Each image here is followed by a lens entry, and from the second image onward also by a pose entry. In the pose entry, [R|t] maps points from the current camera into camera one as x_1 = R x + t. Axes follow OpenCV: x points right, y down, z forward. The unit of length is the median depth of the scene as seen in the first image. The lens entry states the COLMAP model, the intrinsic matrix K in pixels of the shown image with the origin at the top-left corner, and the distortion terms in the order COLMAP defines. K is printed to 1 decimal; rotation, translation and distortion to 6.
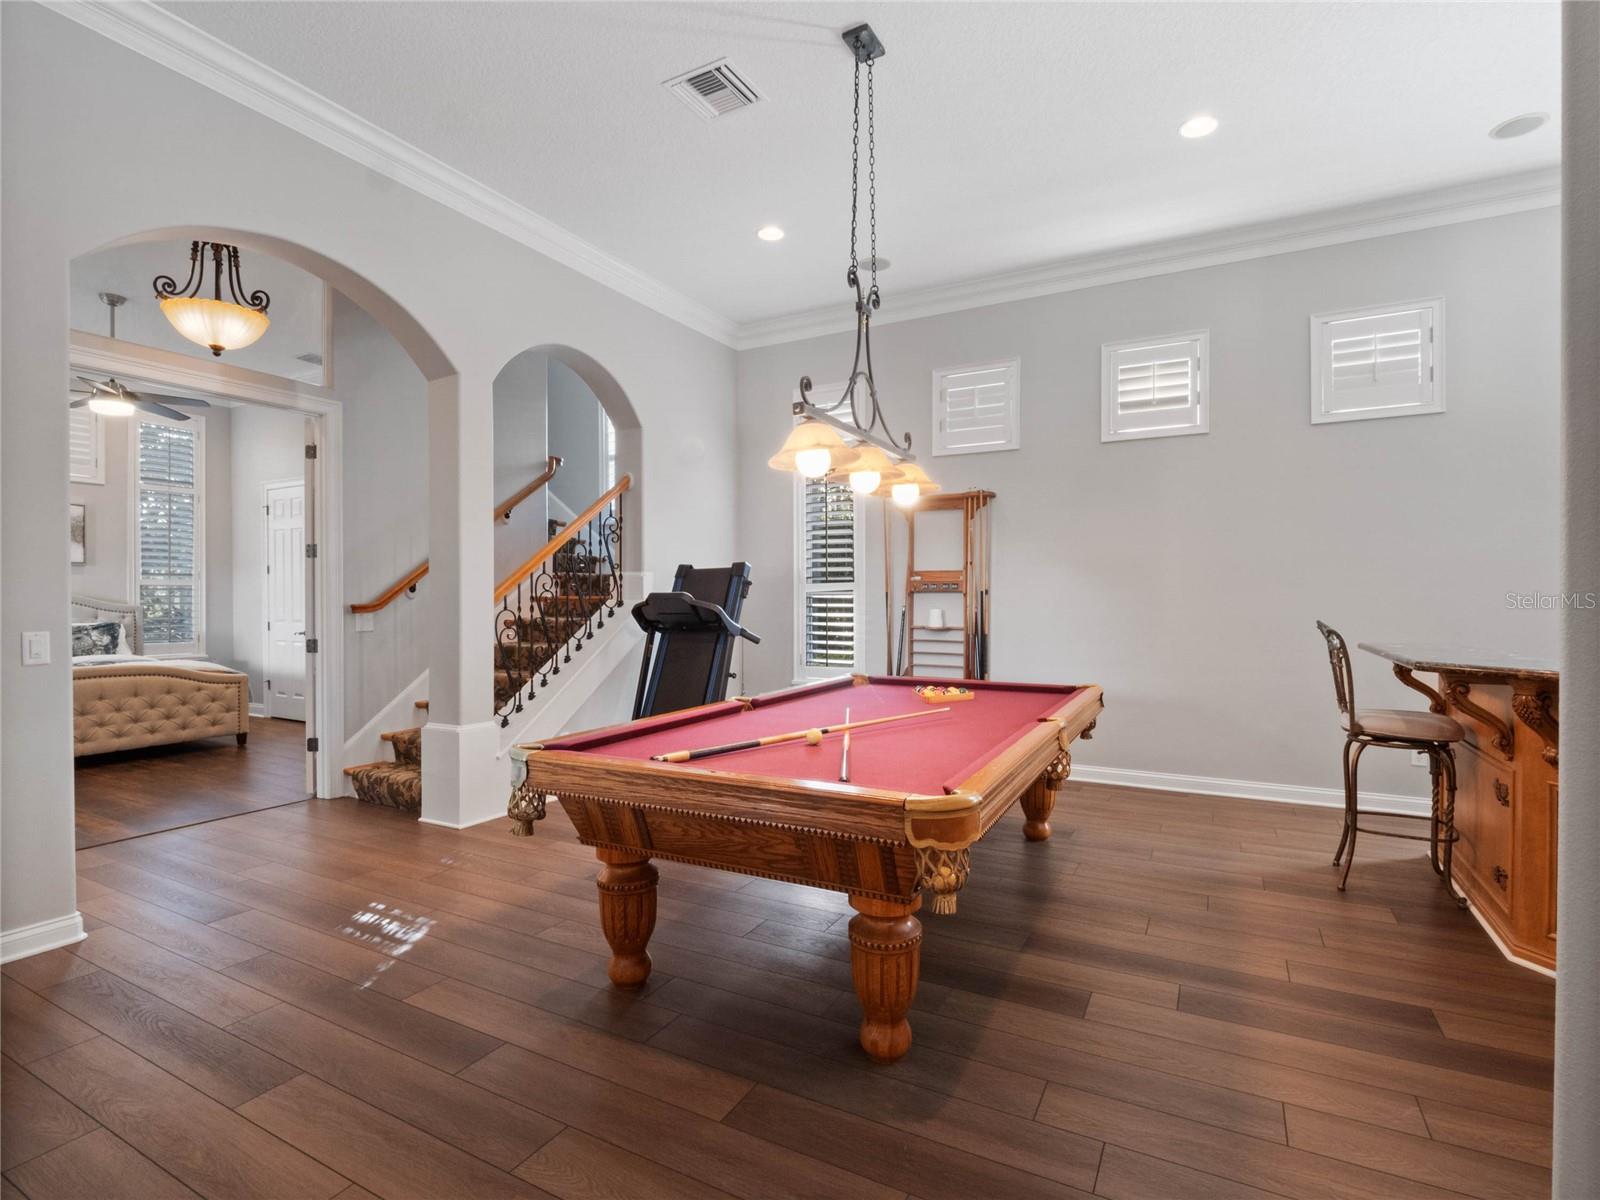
lens RADIAL K [[784.5, 0, 802.3], [0, 784.5, 600.5], [0, 0, 1]] dist [-0.013967, -0.001640]
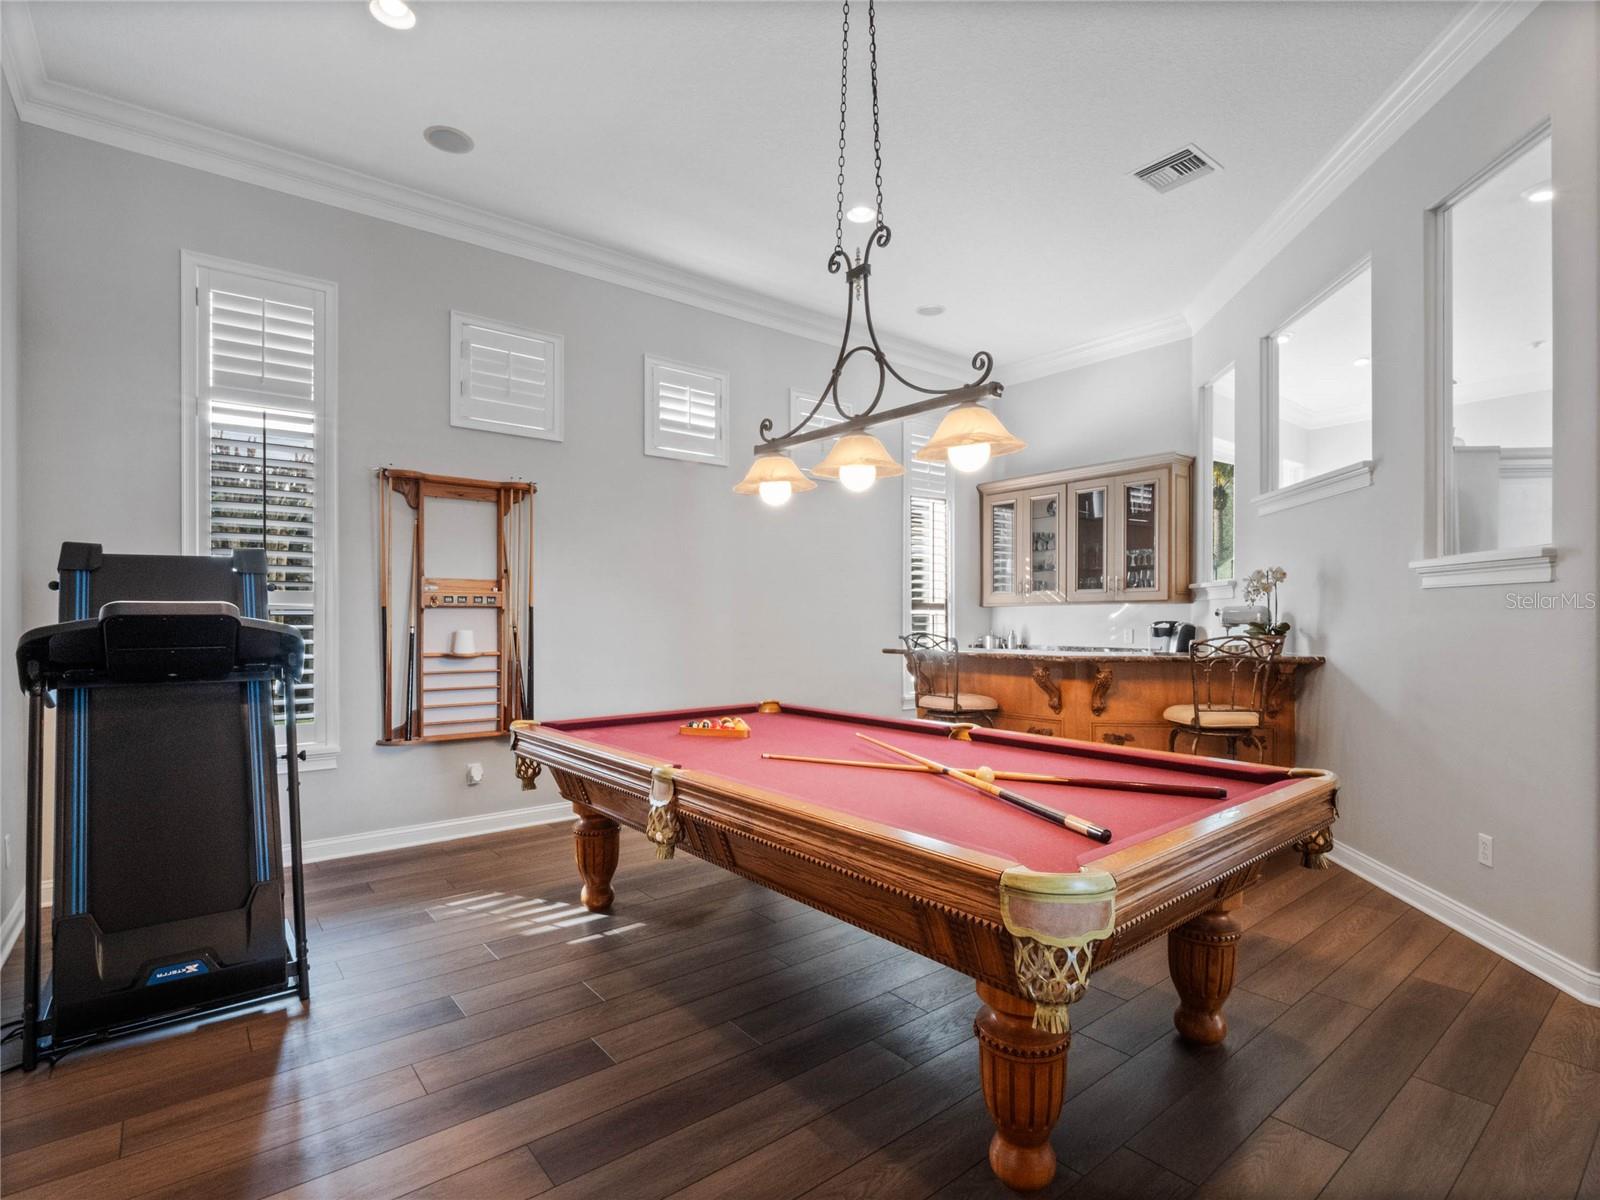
lens RADIAL K [[784.5, 0, 799.8], [0, 784.5, 612.0], [0, 0, 1]] dist [-0.013967, -0.001640]
pose [[0.399745, 0.008880, 0.916583, -0.392787], [-0.004959, 0.999959, -0.007525, -0.002400], [-0.916613, -0.001538, 0.399773, 0.407935]]
